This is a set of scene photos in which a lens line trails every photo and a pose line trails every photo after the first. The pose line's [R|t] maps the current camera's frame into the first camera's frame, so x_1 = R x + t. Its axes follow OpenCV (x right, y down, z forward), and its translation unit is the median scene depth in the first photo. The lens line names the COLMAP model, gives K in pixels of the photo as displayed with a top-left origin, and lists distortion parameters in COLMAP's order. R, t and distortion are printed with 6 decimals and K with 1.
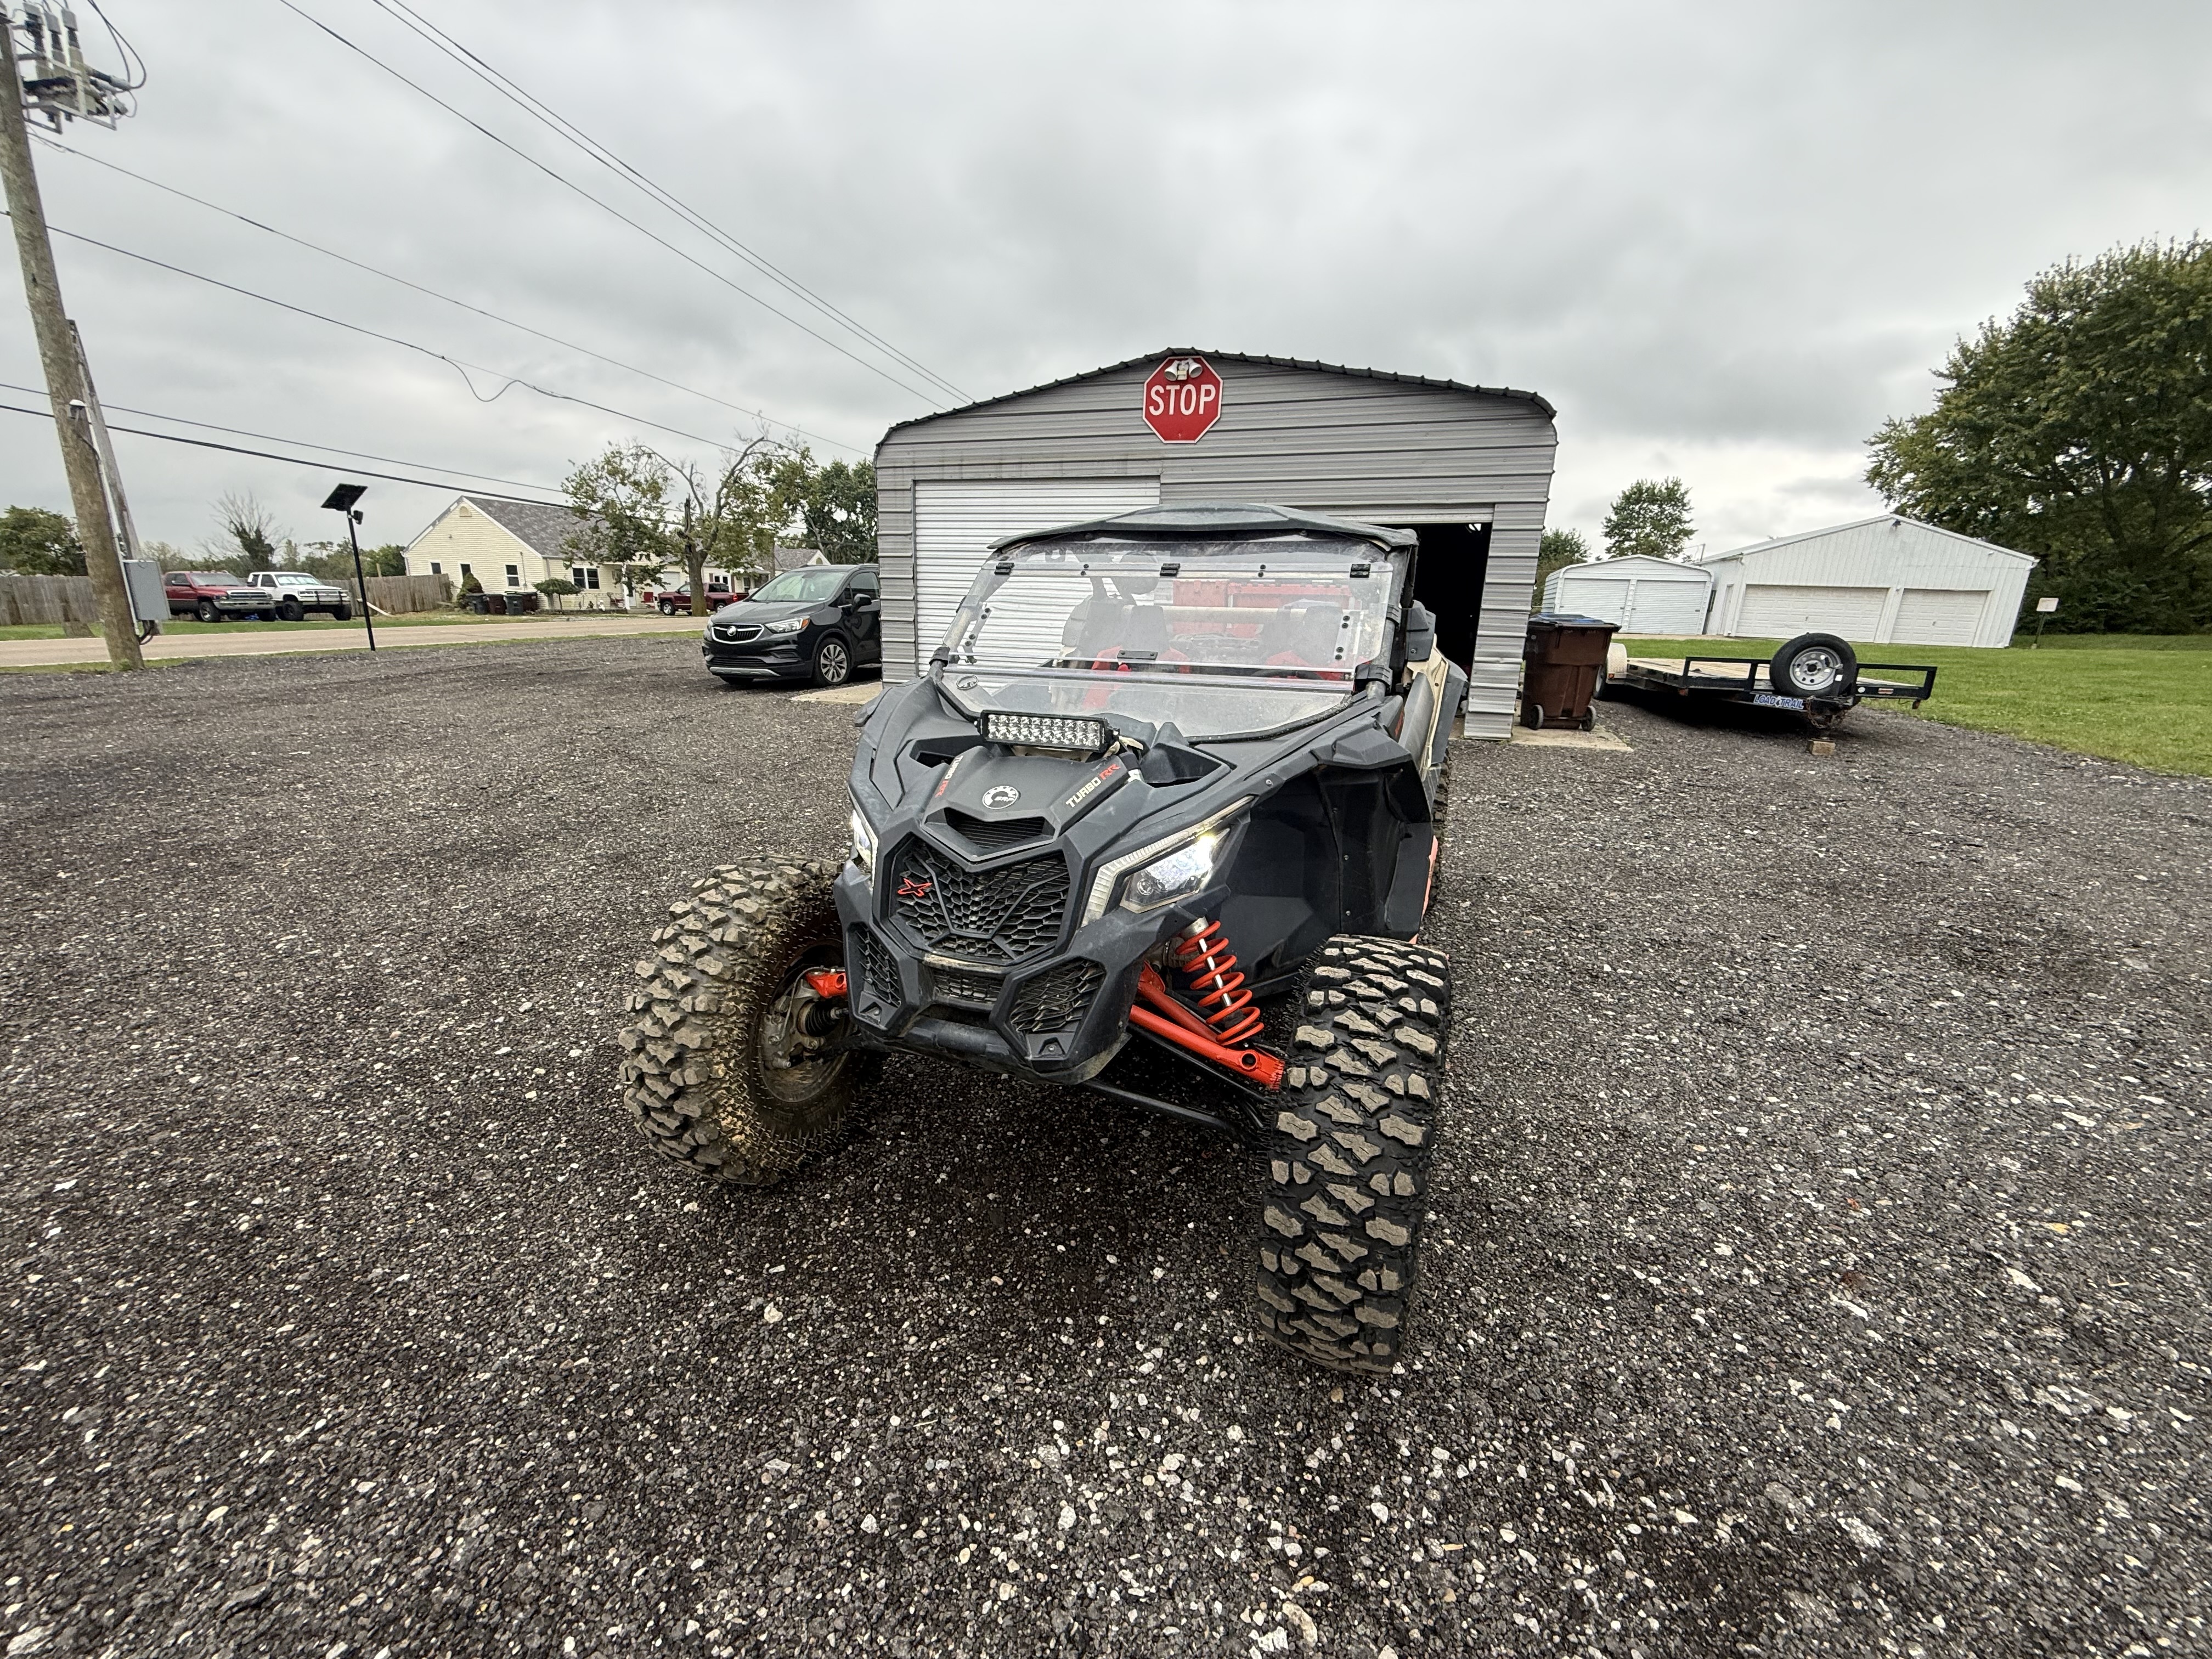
lens RADIAL K [[888.5, 0, 1105.6], [0, 888.5, 828.8], [0, 0, 1]] dist [0.000813, 0.000237]
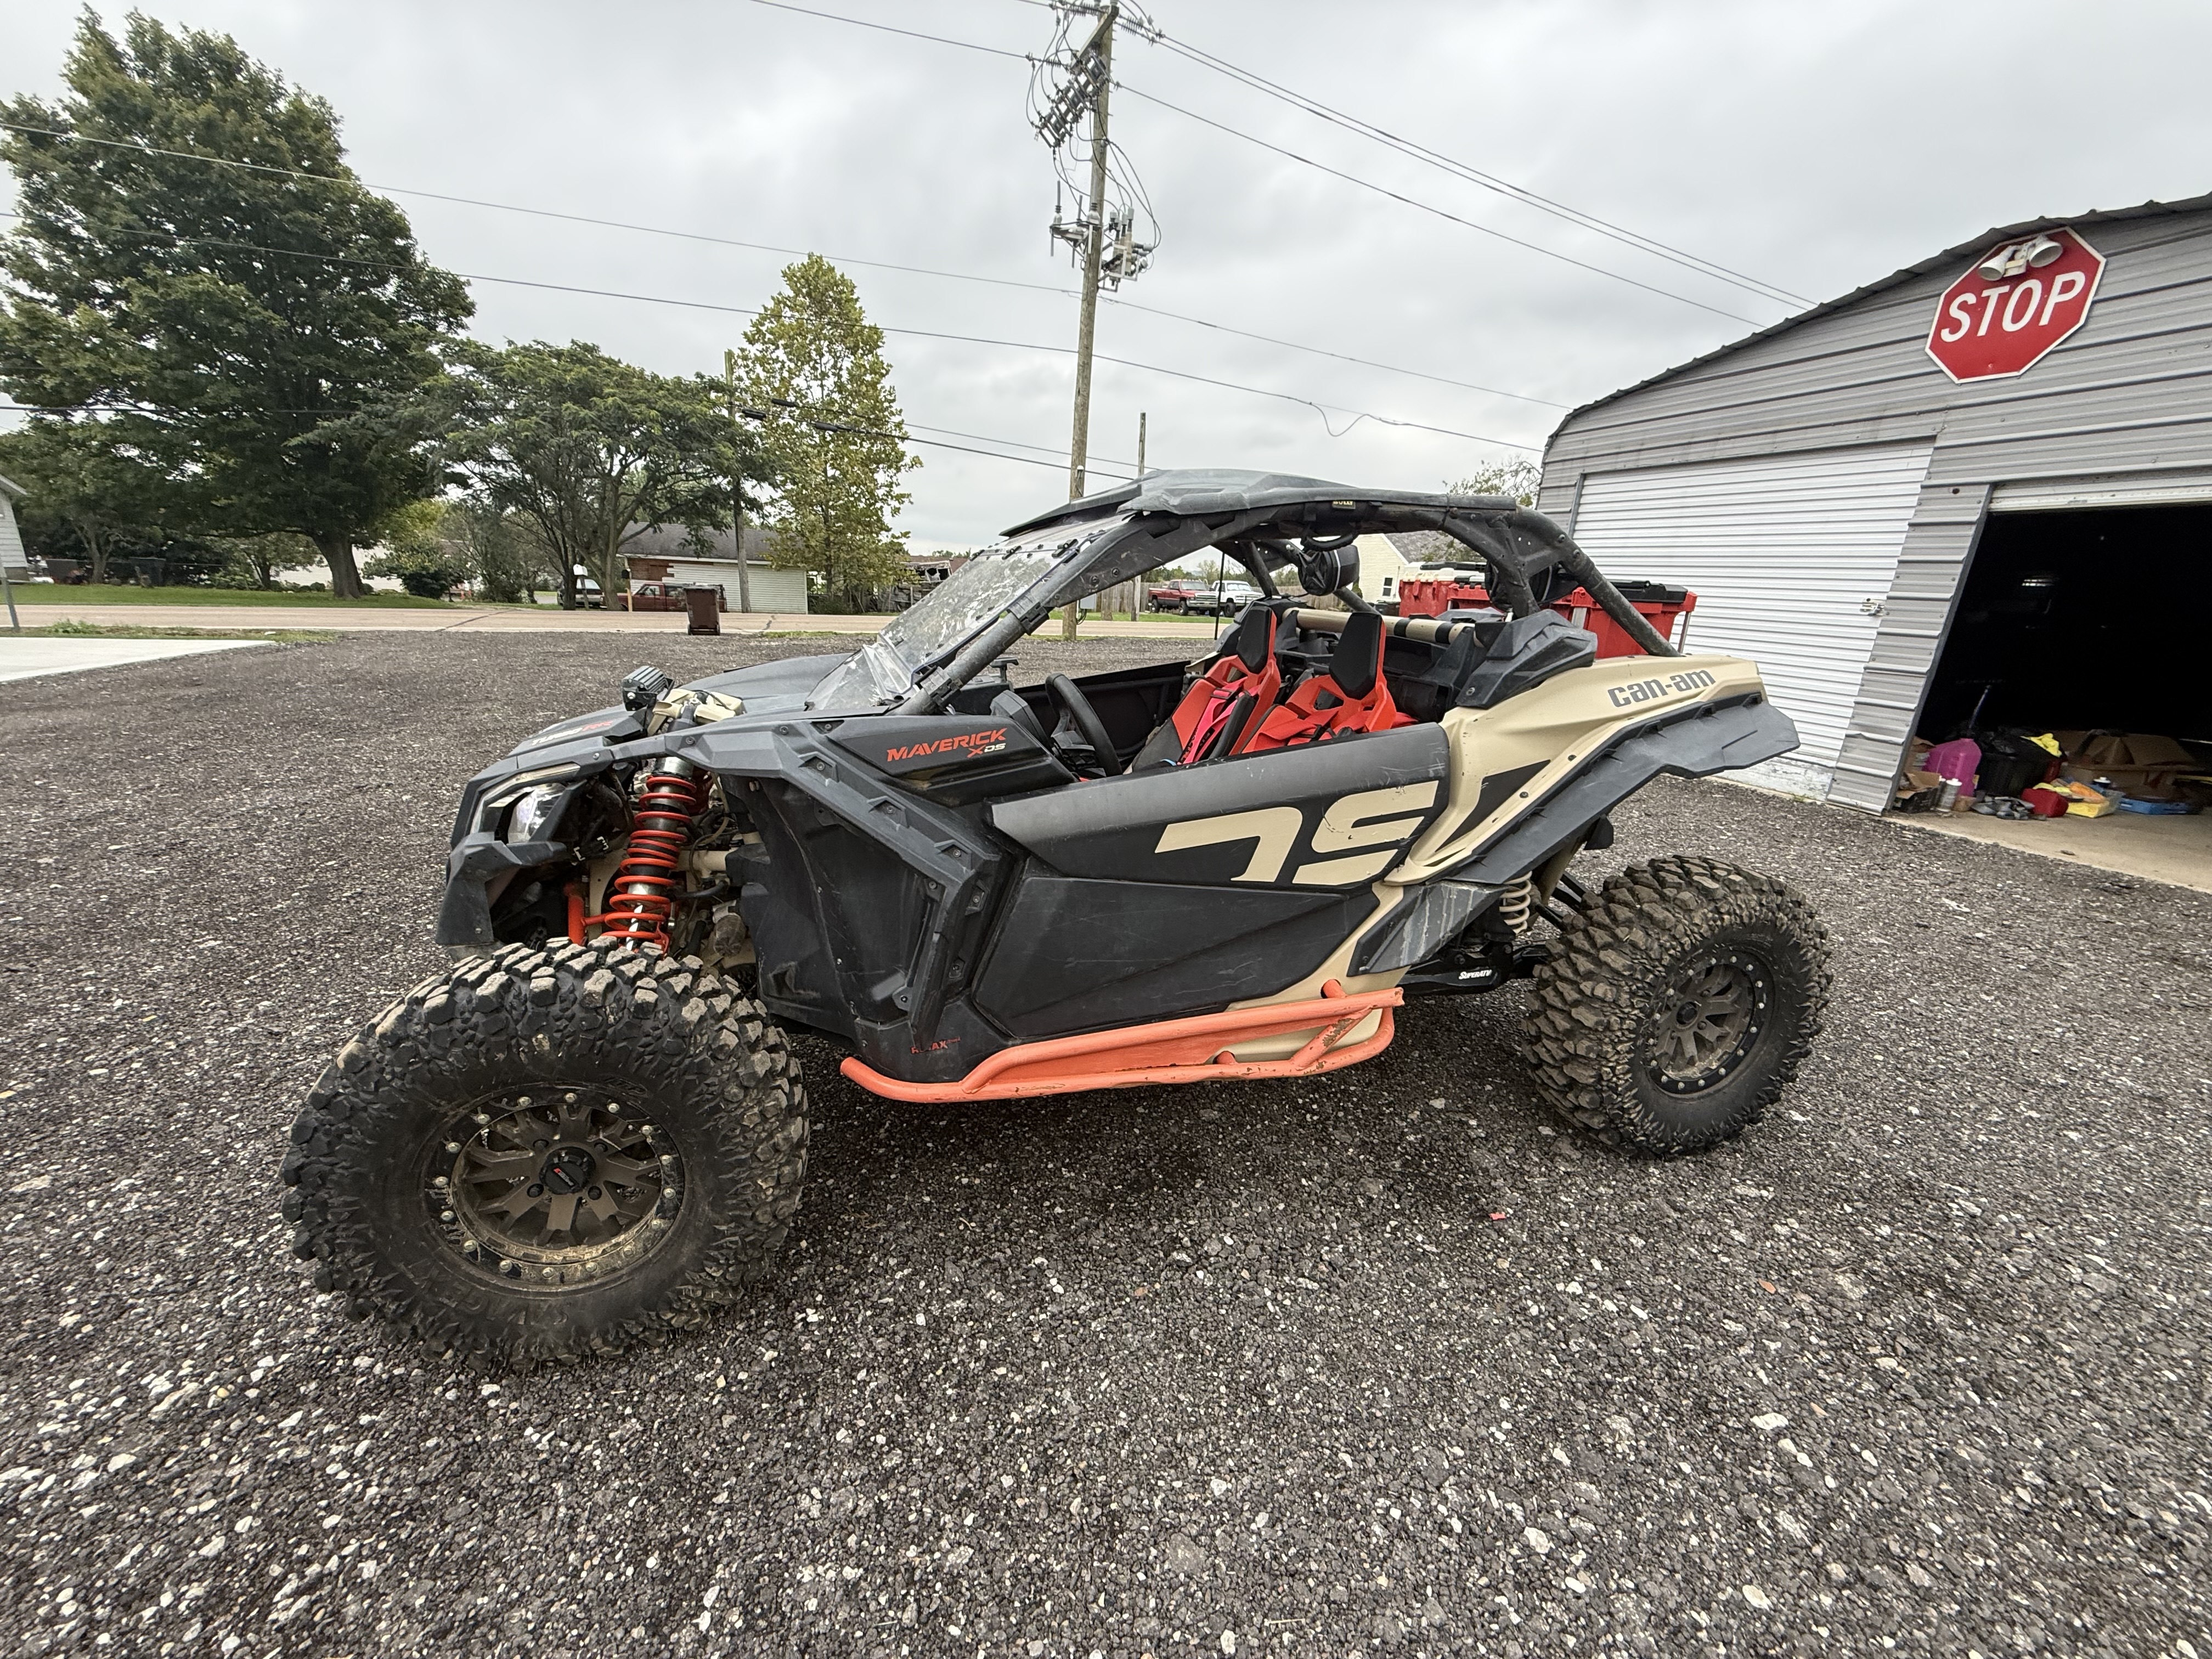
lens RADIAL K [[888.5, 0, 1105.7], [0, 888.5, 830.4], [0, 0, 1]] dist [0.000813, 0.000237]
pose [[0.600959, 0.228046, -0.766057, 0.263193], [-0.240119, 0.965672, 0.099099, -0.040633], [0.762359, 0.124390, 0.635087, 0.168683]]
